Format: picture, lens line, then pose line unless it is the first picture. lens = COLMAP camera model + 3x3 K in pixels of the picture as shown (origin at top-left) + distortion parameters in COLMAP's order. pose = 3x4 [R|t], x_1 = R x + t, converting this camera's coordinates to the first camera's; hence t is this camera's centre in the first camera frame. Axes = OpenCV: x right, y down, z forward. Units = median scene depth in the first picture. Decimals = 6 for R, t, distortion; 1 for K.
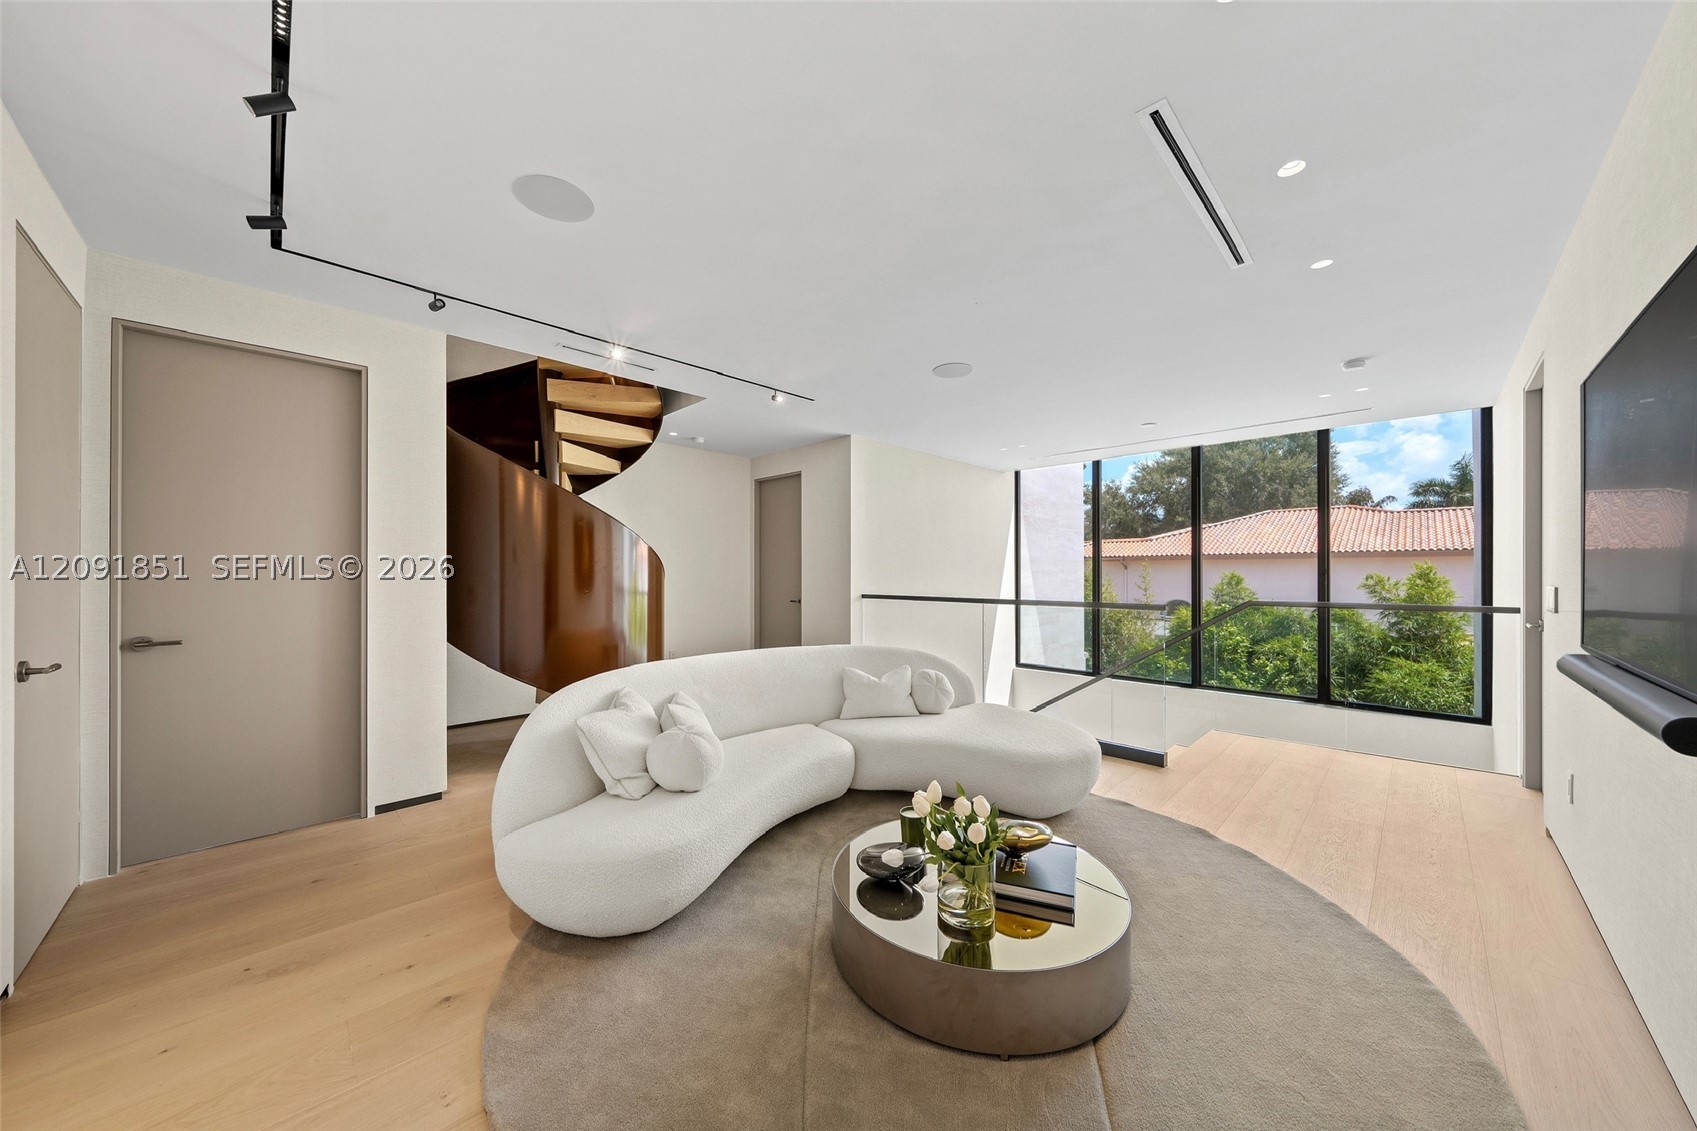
lens RADIAL K [[584.8, 0, 853.0], [0, 584.8, 582.3], [0, 0, 1]] dist [-0.005460, -0.000073]
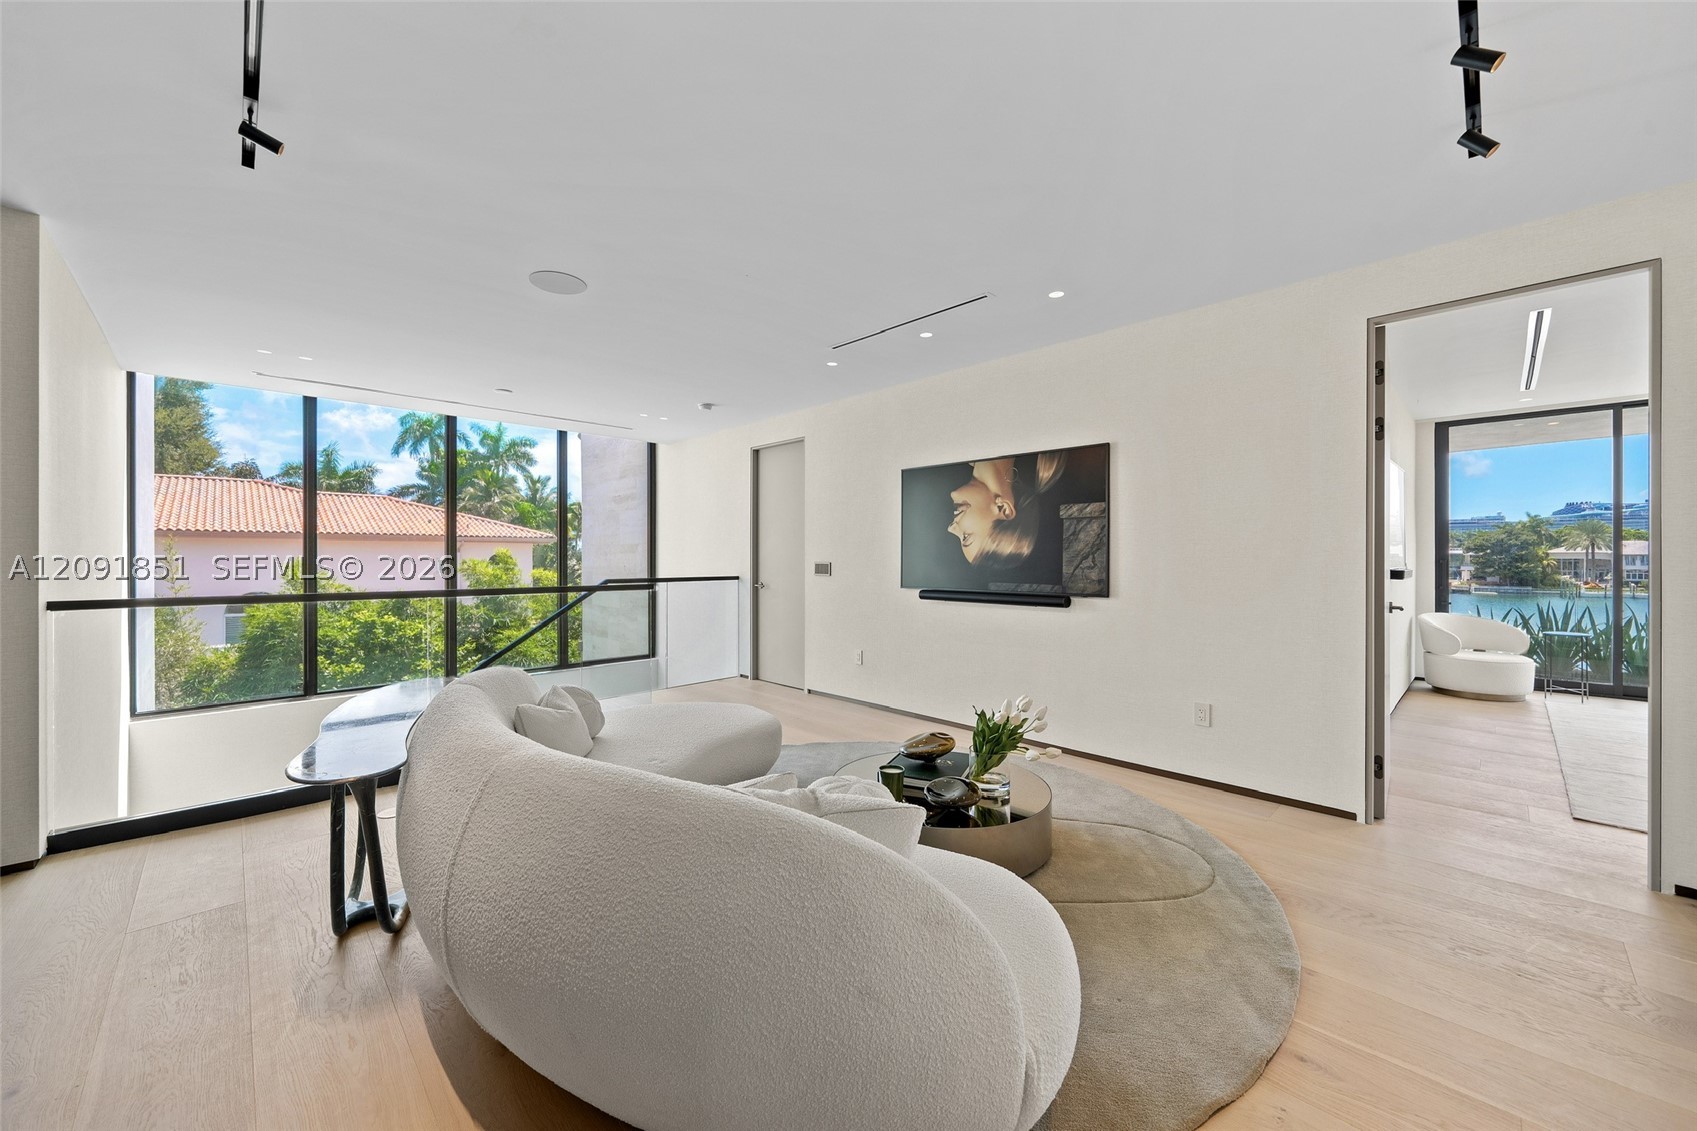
lens RADIAL K [[638.0, 0, 853.1], [0, 638.0, 574.6], [0, 0, 1]] dist [0.002028, 0.000170]
pose [[0.015141, -0.017255, 0.999736, -0.313499], [0.004268, 0.999843, 0.017193, -0.000762], [-0.999876, 0.004007, 0.015212, 0.302274]]
